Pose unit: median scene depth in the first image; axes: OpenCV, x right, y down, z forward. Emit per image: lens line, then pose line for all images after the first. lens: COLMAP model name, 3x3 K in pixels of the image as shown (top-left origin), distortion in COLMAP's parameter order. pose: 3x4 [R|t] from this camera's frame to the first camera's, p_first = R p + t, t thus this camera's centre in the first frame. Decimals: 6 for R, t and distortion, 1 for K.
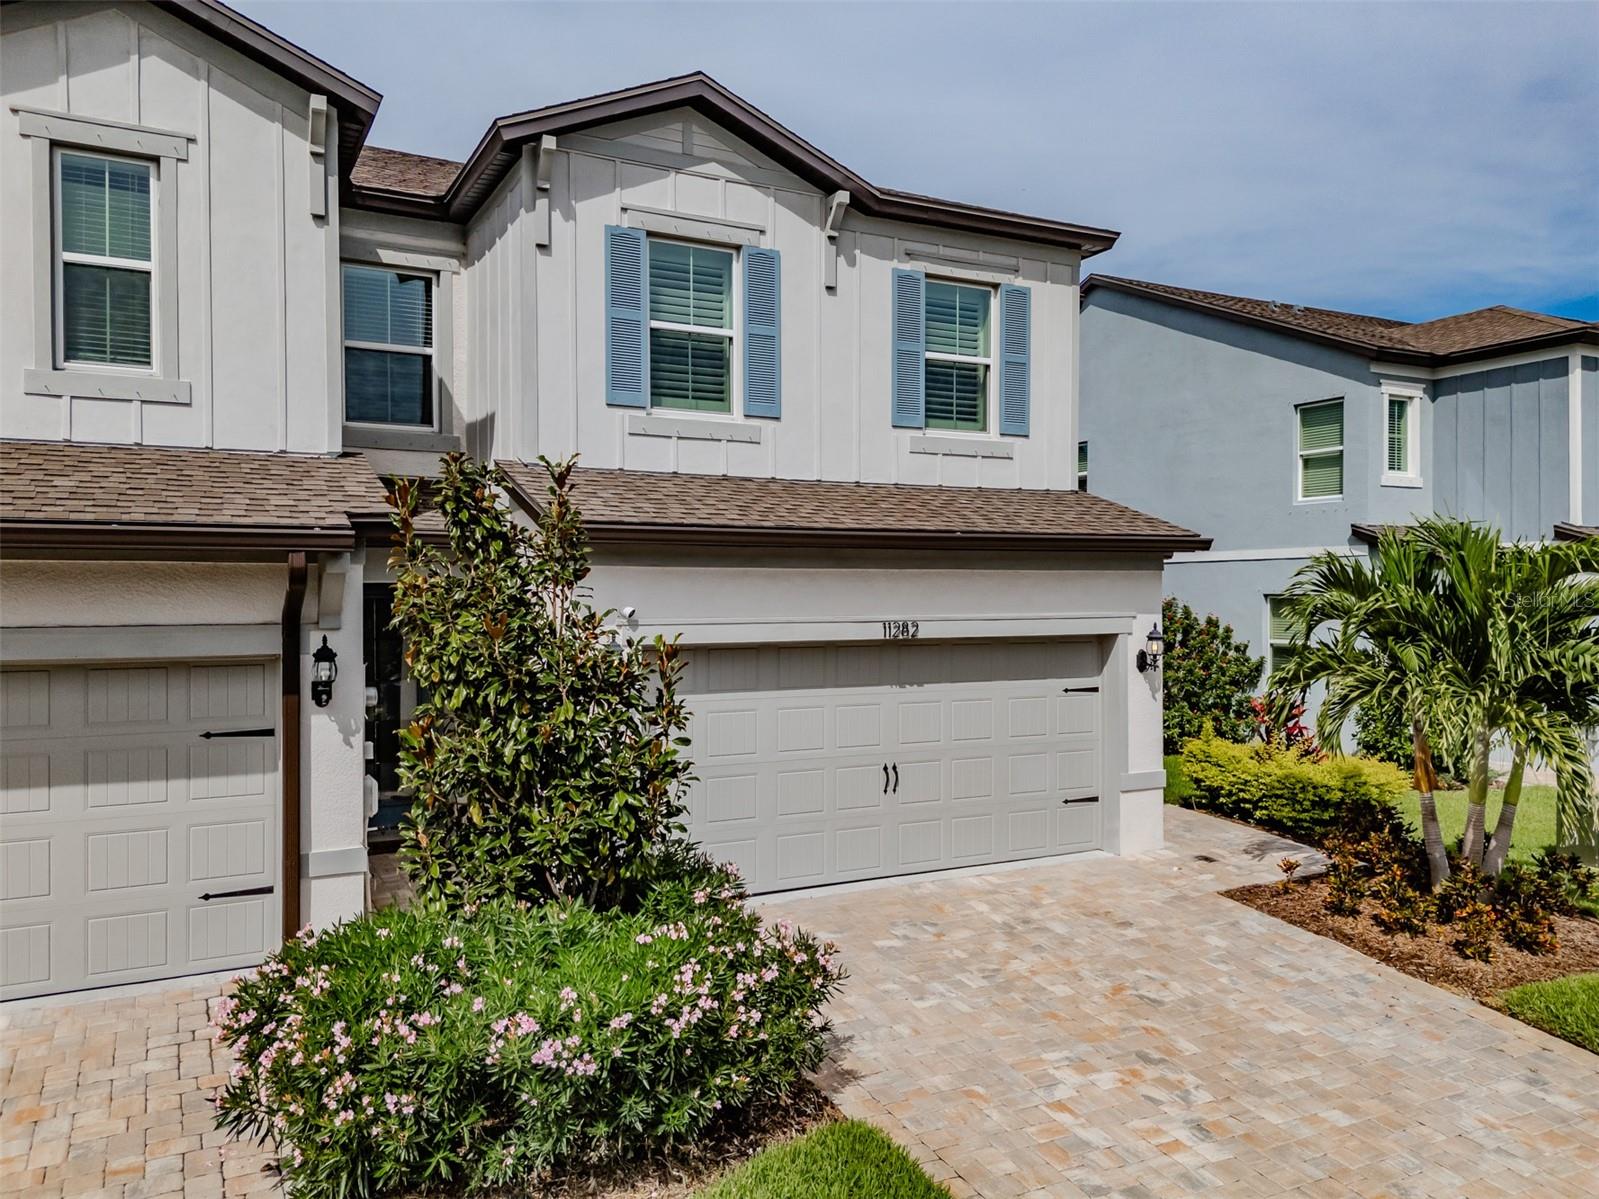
lens RADIAL K [[1177.0, 0, 794.3], [0, 1177.0, 610.4], [0, 0, 1]] dist [0.061626, -0.060261]
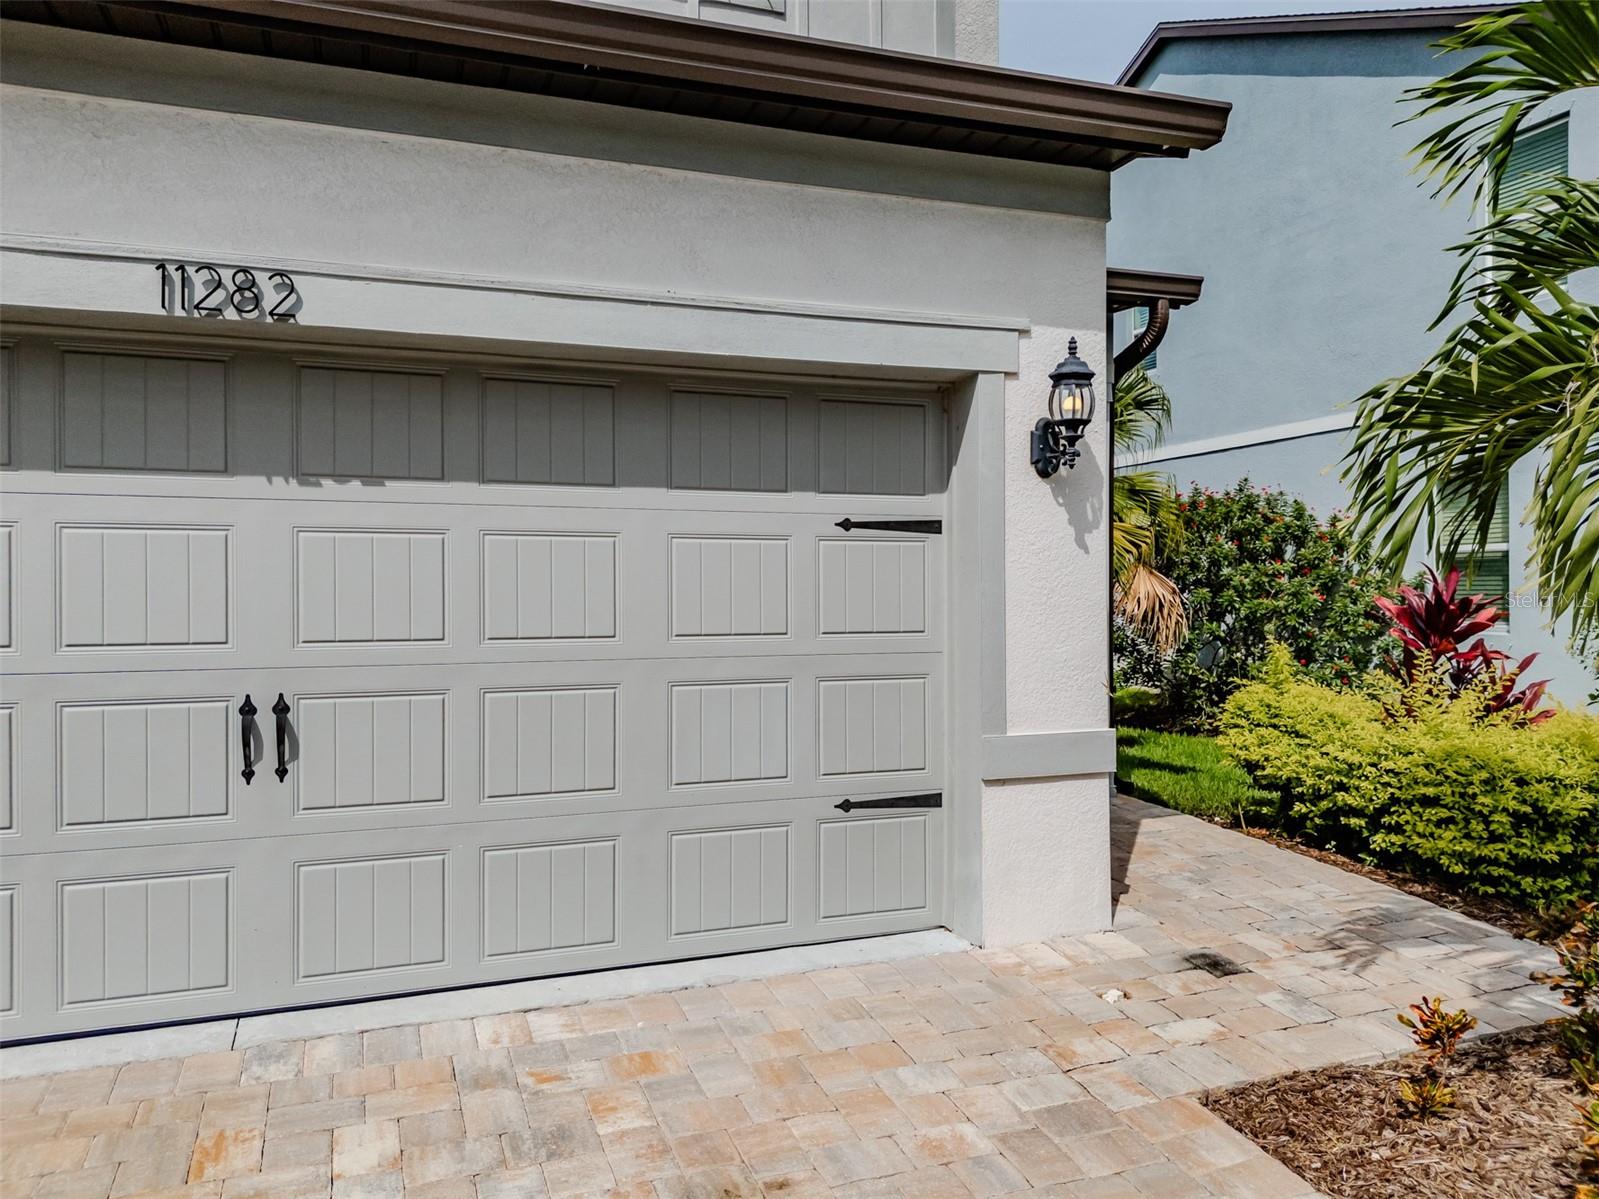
lens RADIAL K [[1177.0, 0, 797.9], [0, 1177.0, 611.9], [0, 0, 1]] dist [0.061626, -0.060261]
pose [[0.992052, -0.003827, -0.125773, 0.265848], [0.004048, 0.999991, 0.001499, 0.097378], [0.125766, -0.001996, 0.992058, 0.614368]]
